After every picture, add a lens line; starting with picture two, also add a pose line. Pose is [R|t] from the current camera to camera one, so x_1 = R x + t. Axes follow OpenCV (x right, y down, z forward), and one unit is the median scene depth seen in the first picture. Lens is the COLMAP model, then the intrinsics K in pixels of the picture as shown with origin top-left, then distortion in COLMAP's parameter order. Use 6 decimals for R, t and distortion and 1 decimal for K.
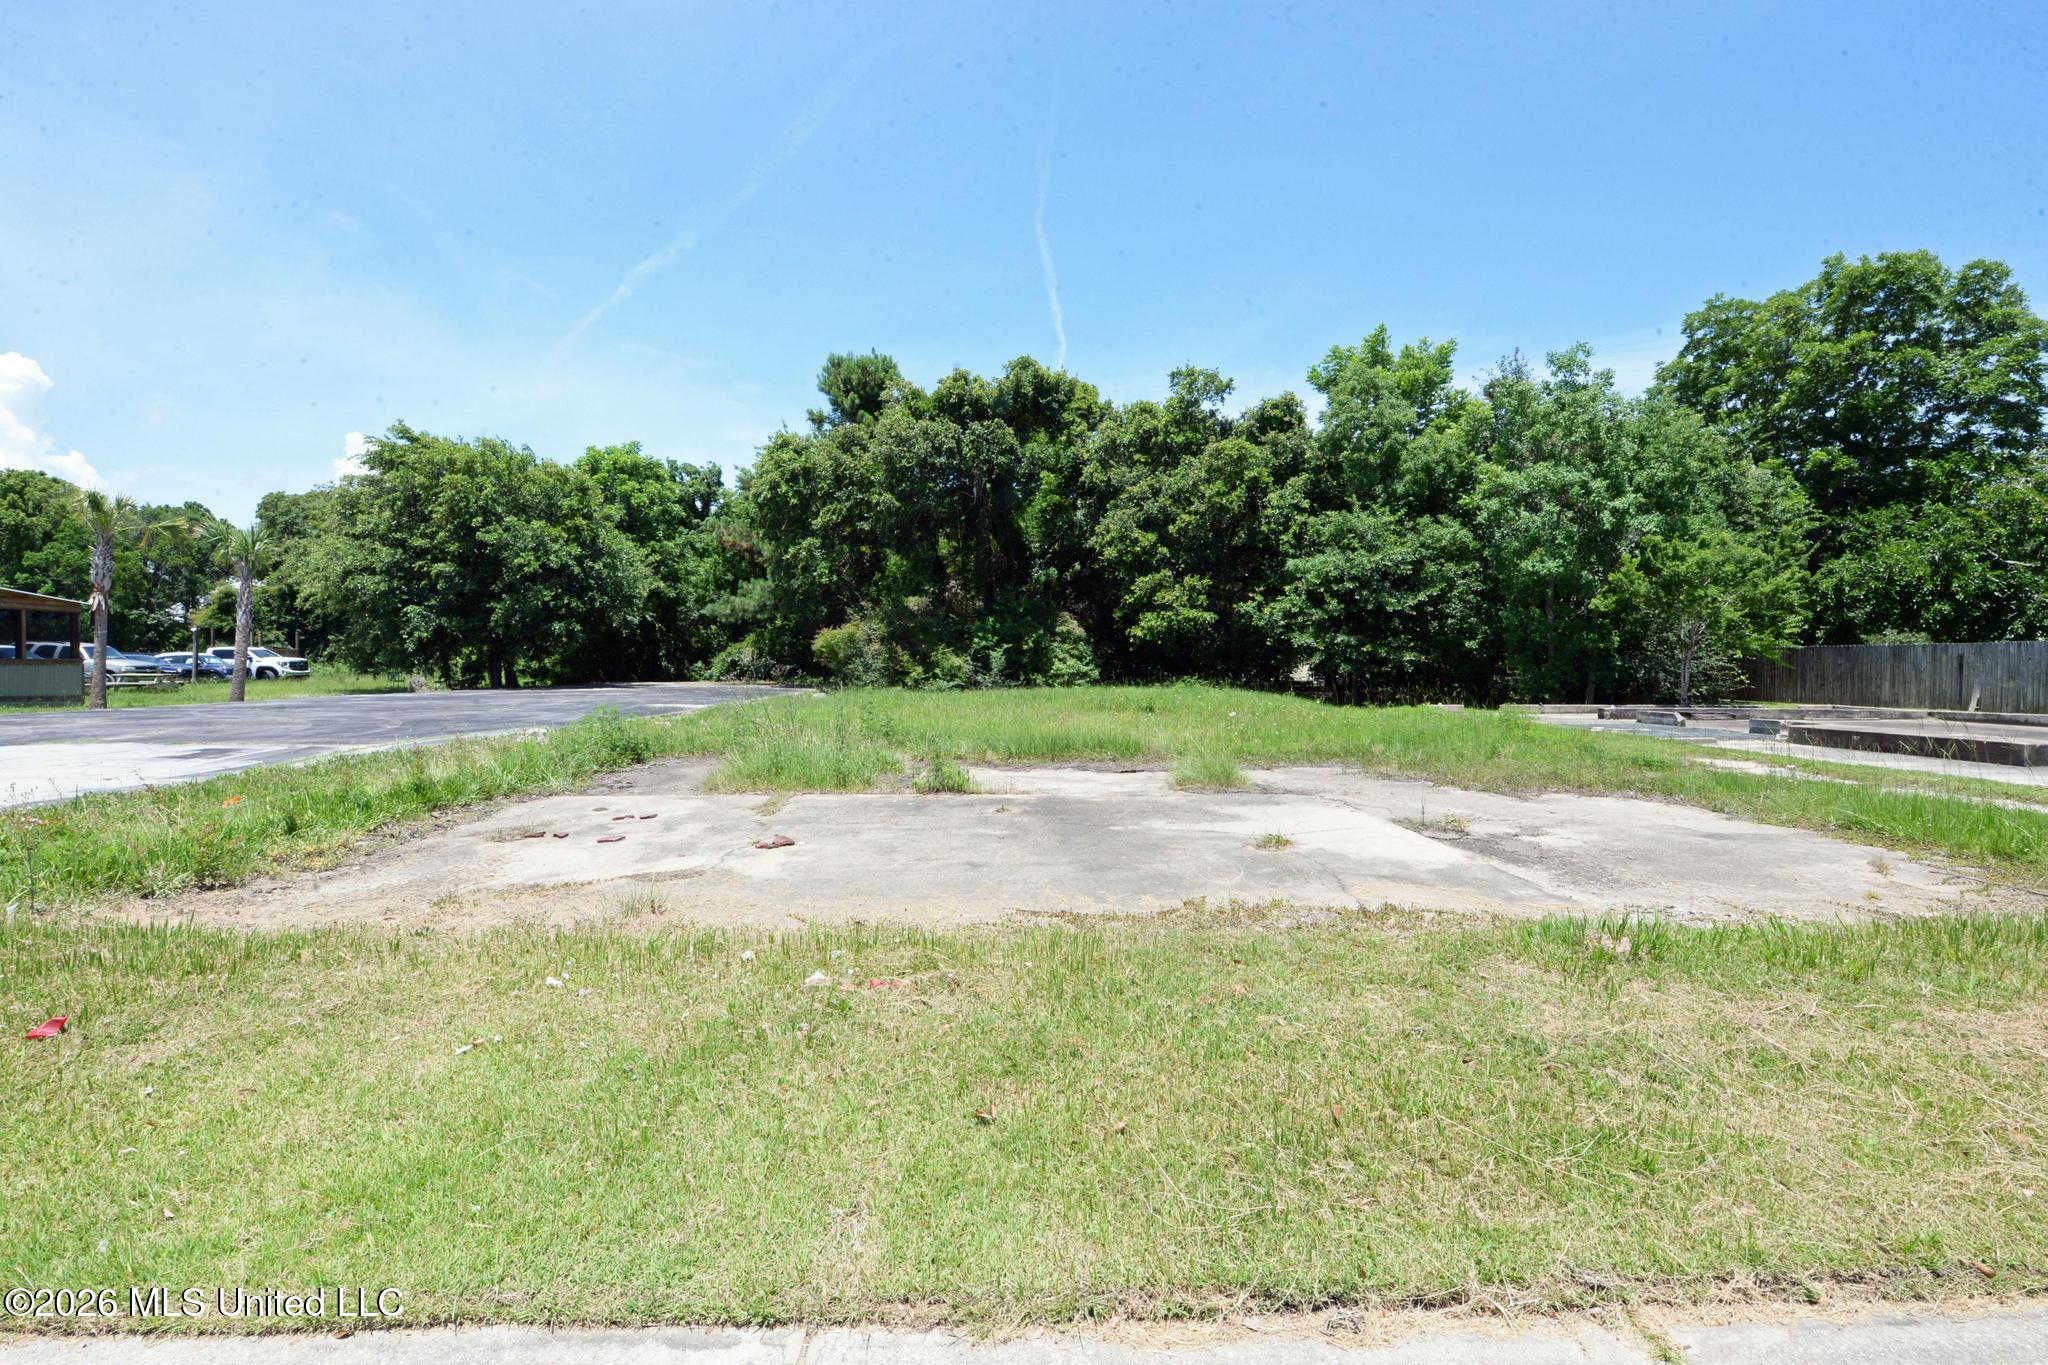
lens RADIAL K [[920.4, 0, 1018.0], [0, 920.4, 681.0], [0, 0, 1]] dist [-0.018543, -0.001351]
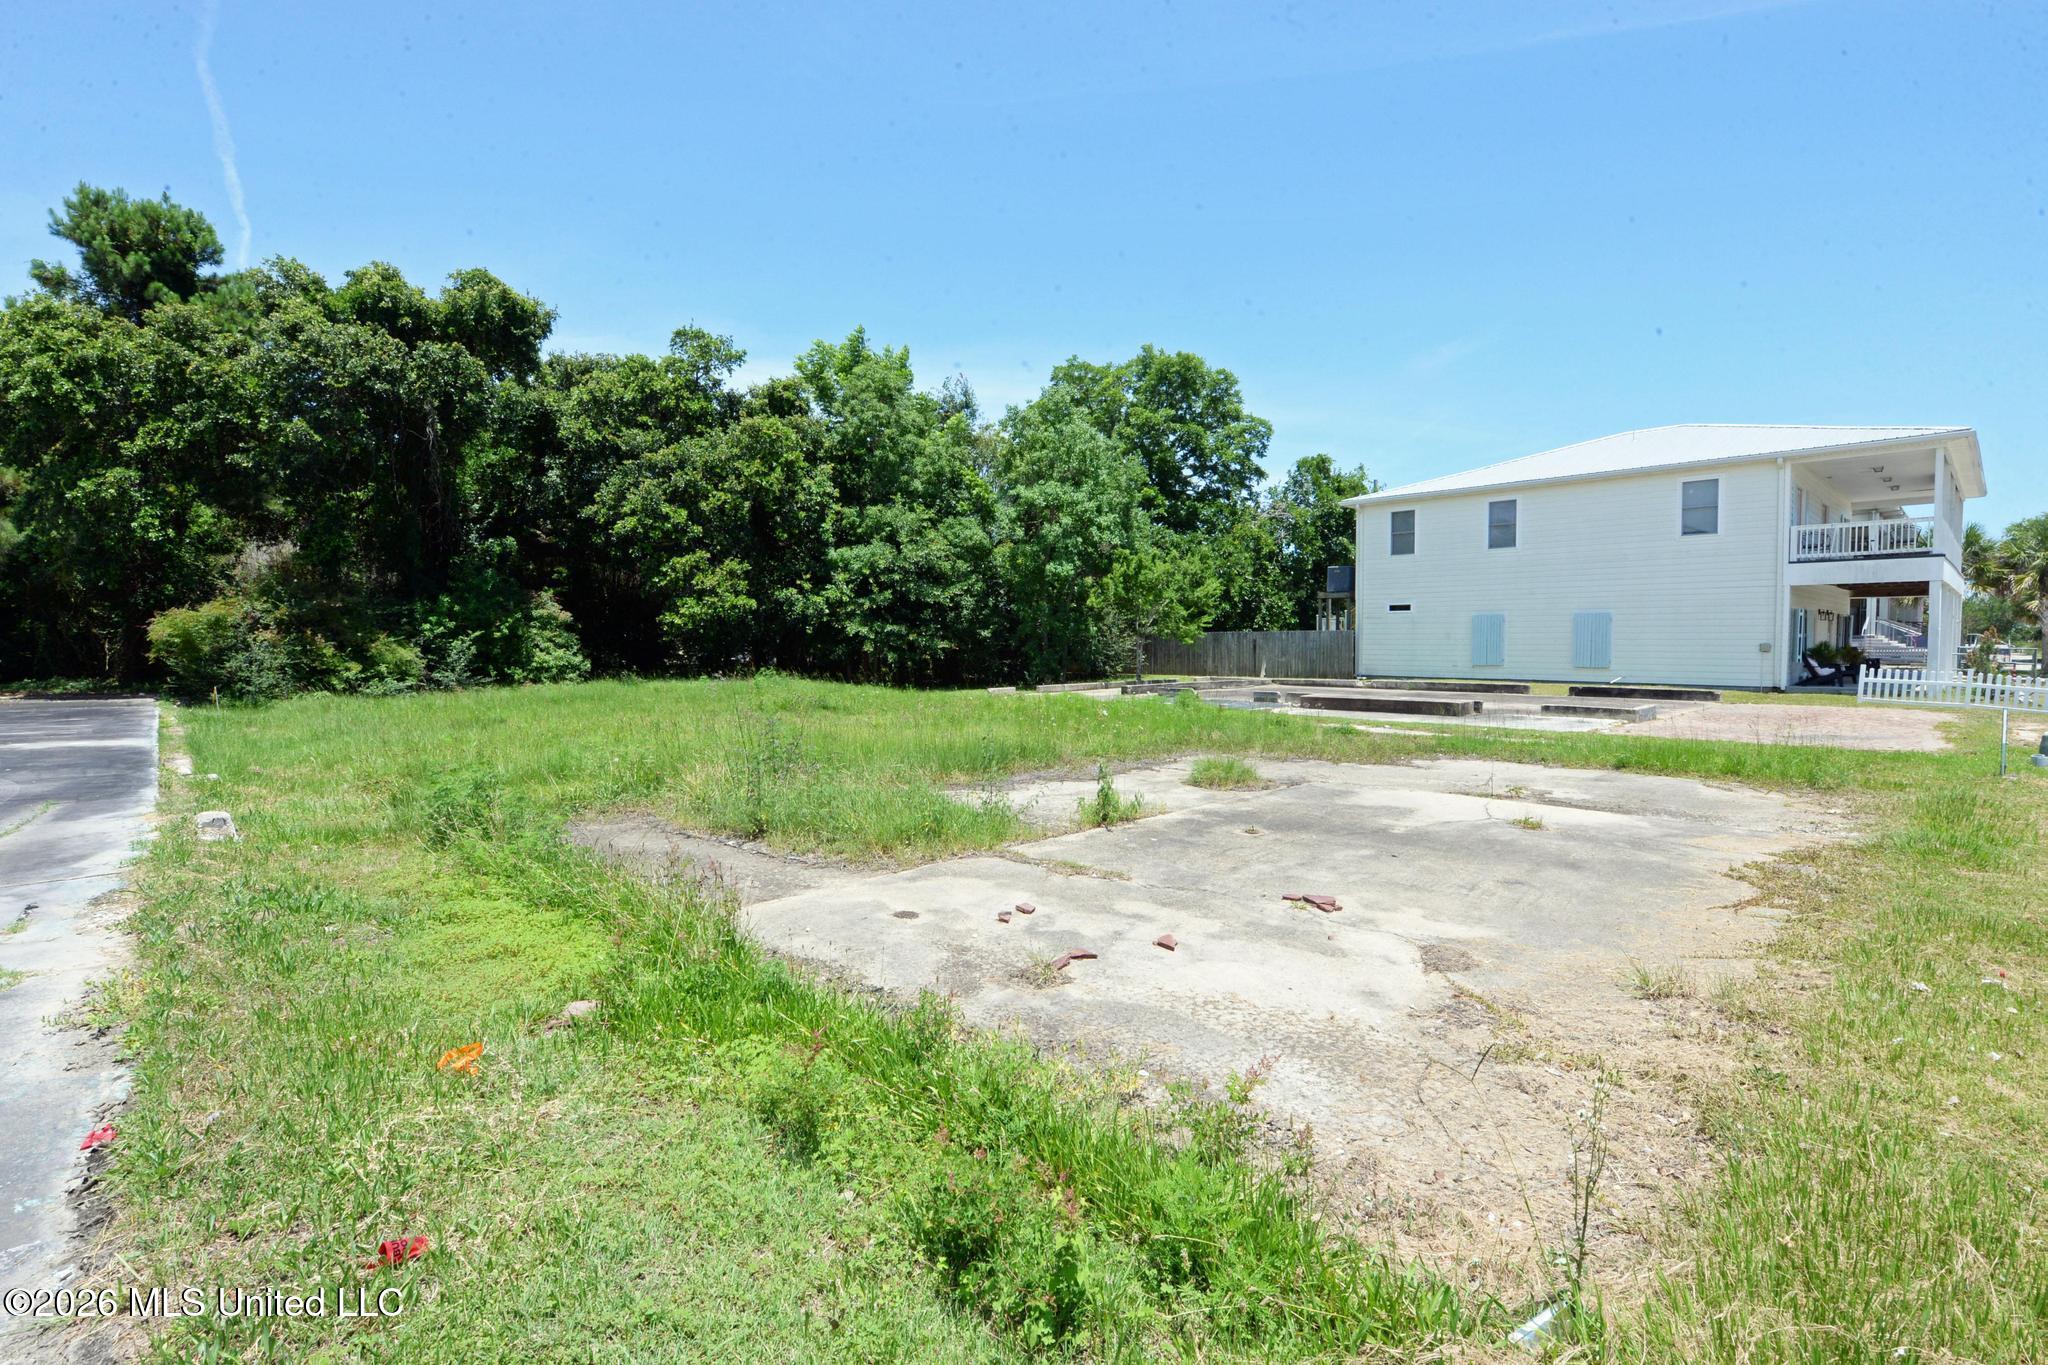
lens RADIAL K [[920.4, 0, 1017.9], [0, 920.4, 681.3], [0, 0, 1]] dist [-0.018543, -0.001351]
pose [[0.739271, -0.037162, 0.672382, -0.202011], [0.020179, 0.999250, 0.033042, -0.013984], [-0.673106, -0.010860, 0.739466, 0.104916]]
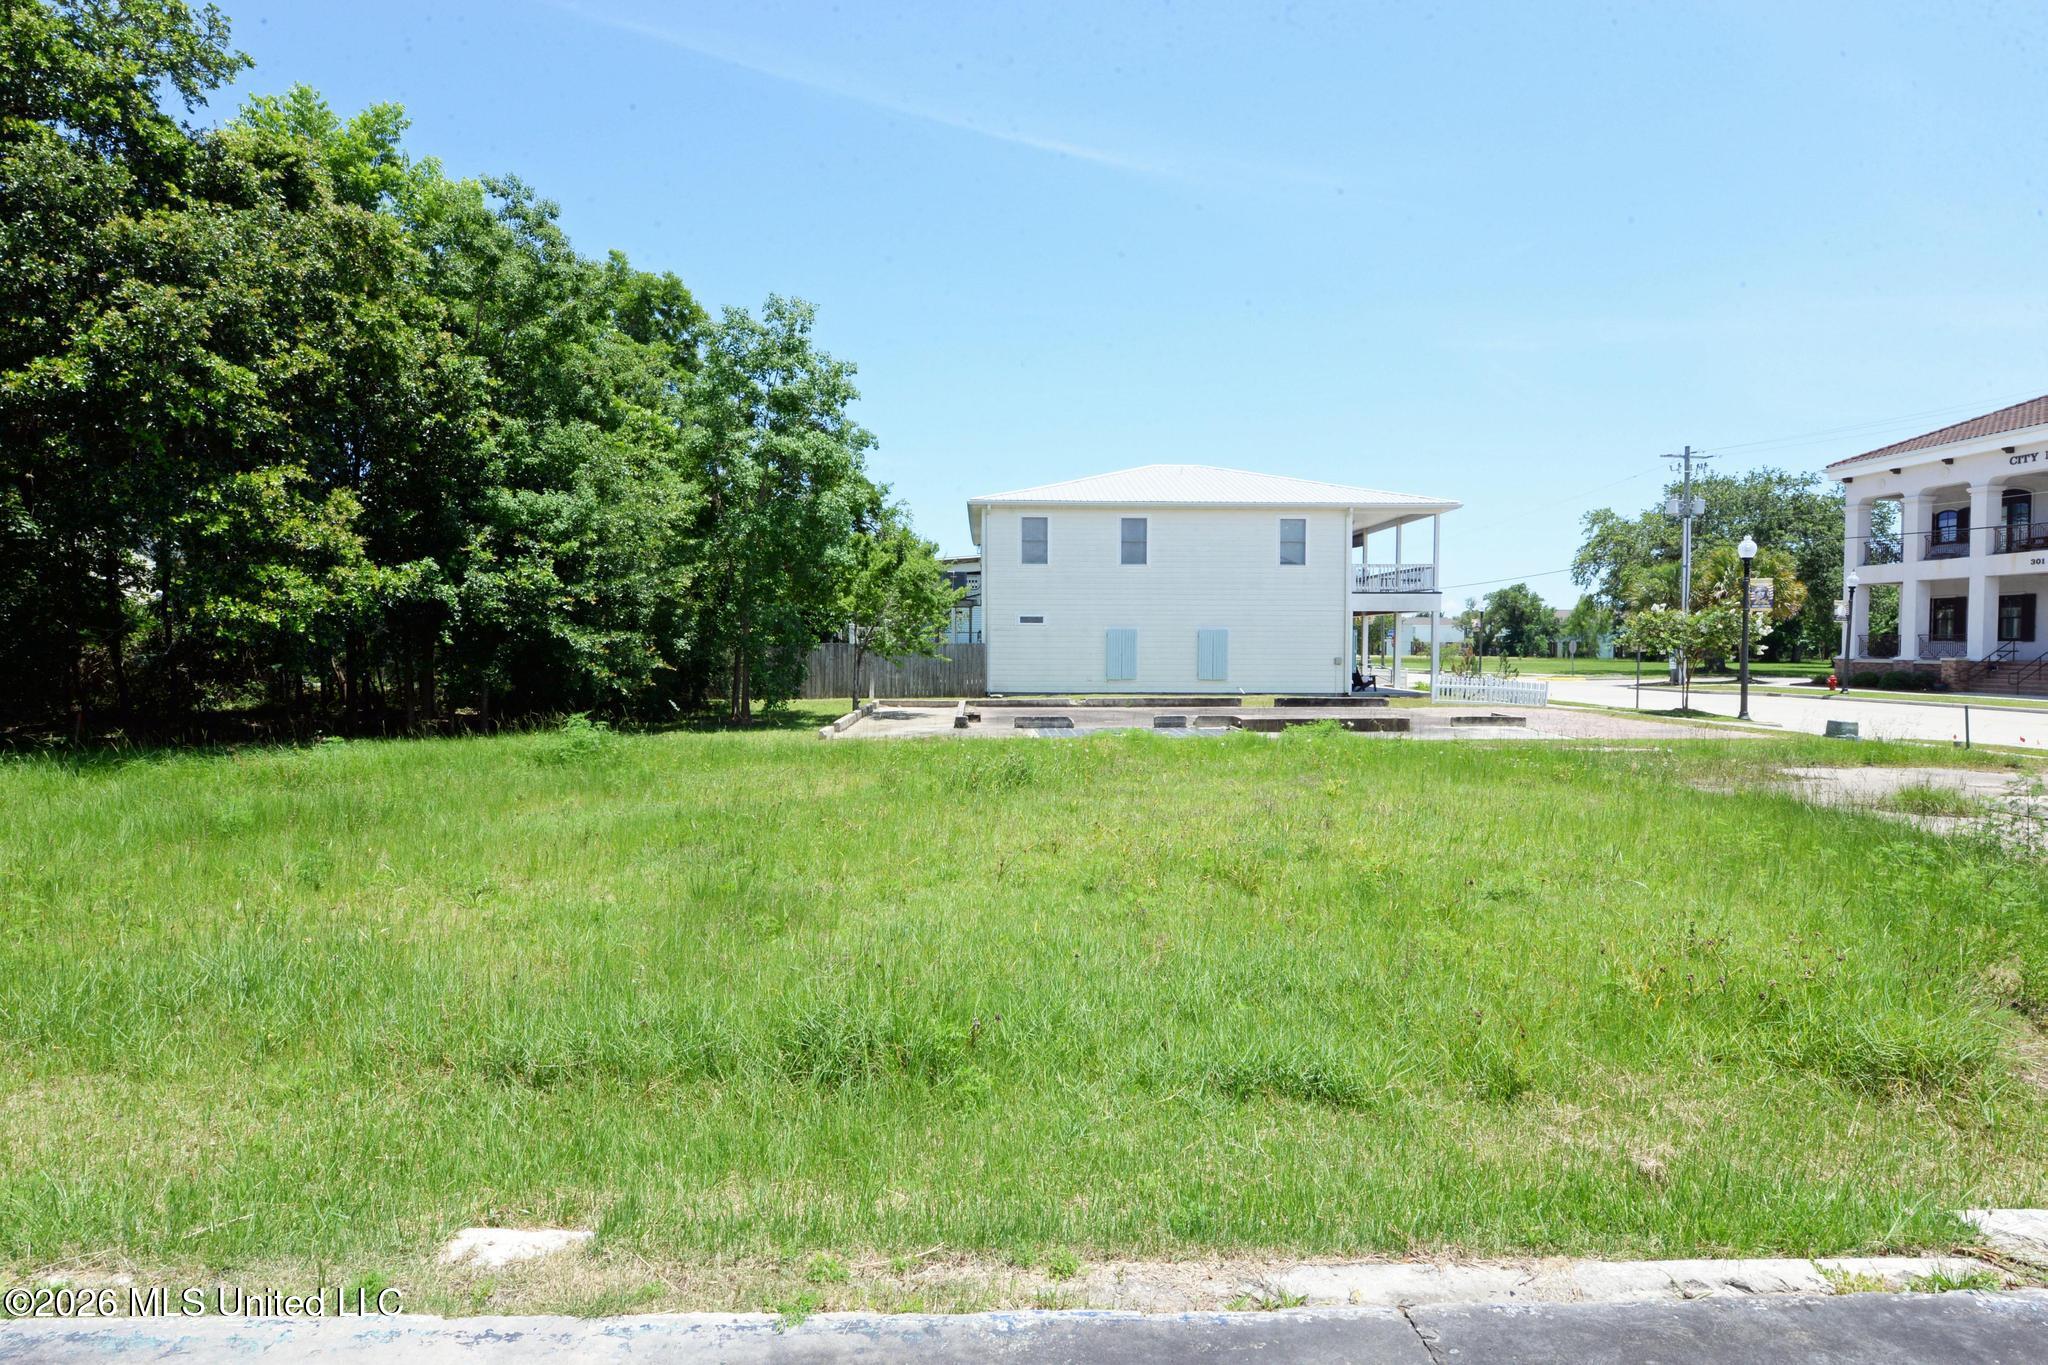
lens RADIAL K [[1038.7, 0, 1018.1], [0, 1038.7, 684.6], [0, 0, 1]] dist [-0.016628, -0.001943]
pose [[-0.016409, -0.040624, 0.999040, -0.288570], [0.018466, 0.998992, 0.040925, -0.030614], [-0.999695, 0.019119, -0.015642, 0.609159]]
